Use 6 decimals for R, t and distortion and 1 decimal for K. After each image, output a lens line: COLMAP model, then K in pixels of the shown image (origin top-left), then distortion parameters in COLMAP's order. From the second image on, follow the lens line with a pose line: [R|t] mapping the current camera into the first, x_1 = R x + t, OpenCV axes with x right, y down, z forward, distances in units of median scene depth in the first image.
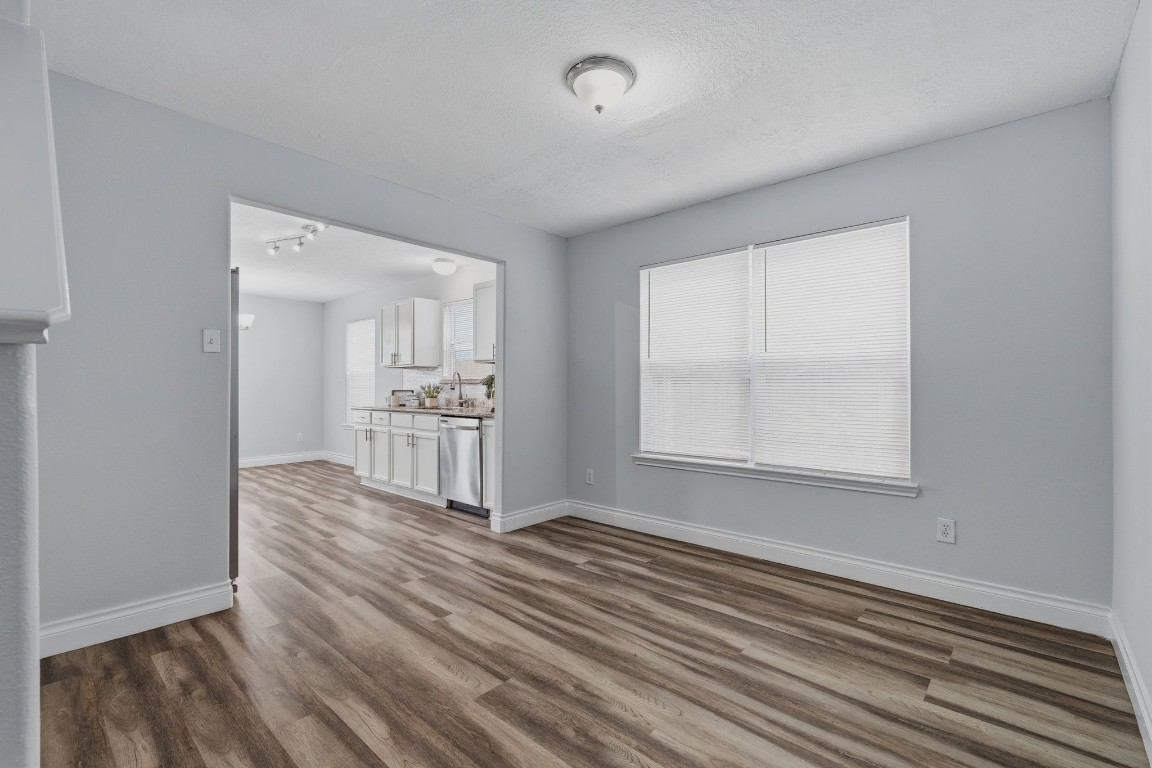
lens RADIAL K [[510.8, 0, 571.3], [0, 510.8, 389.9], [0, 0, 1]] dist [-0.003346, -0.000318]
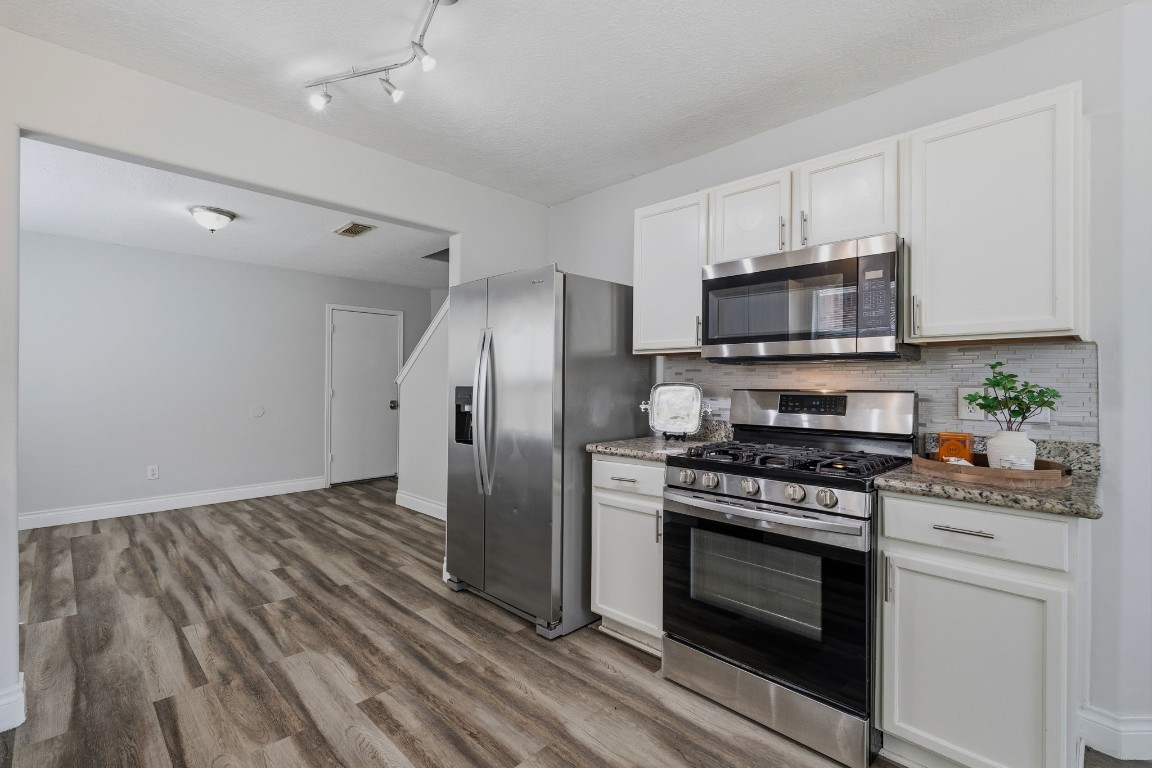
lens RADIAL K [[510.8, 0, 564.0], [0, 510.8, 388.7], [0, 0, 1]] dist [-0.003346, -0.000318]
pose [[-0.998917, -0.005964, 0.046143, -0.796421], [-0.005418, 0.999914, 0.011957, -0.033977], [-0.046211, 0.011694, -0.998863, 1.733661]]
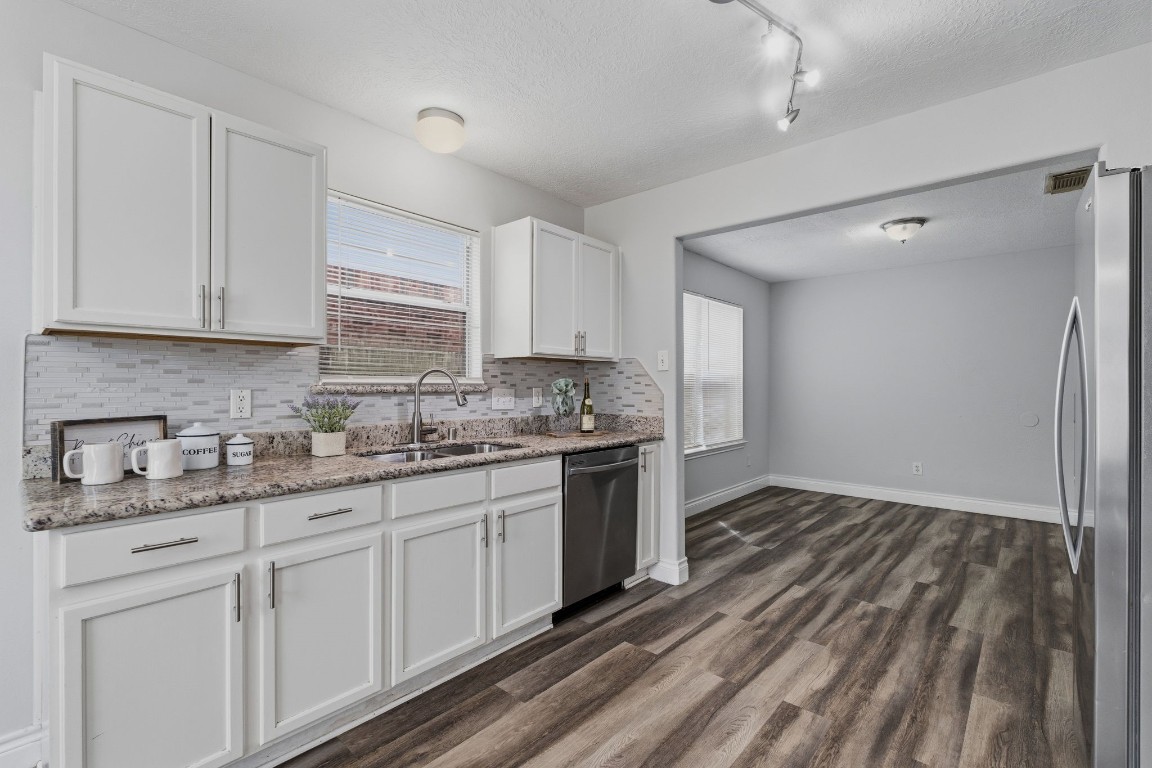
lens RADIAL K [[510.8, 0, 582.3], [0, 510.8, 383.1], [0, 0, 1]] dist [-0.003346, -0.000318]
pose [[-0.016874, -0.000368, 0.999858, -1.124420], [-0.001905, 0.999998, 0.000336, -0.035264], [-0.999856, -0.001899, -0.016874, 1.412070]]
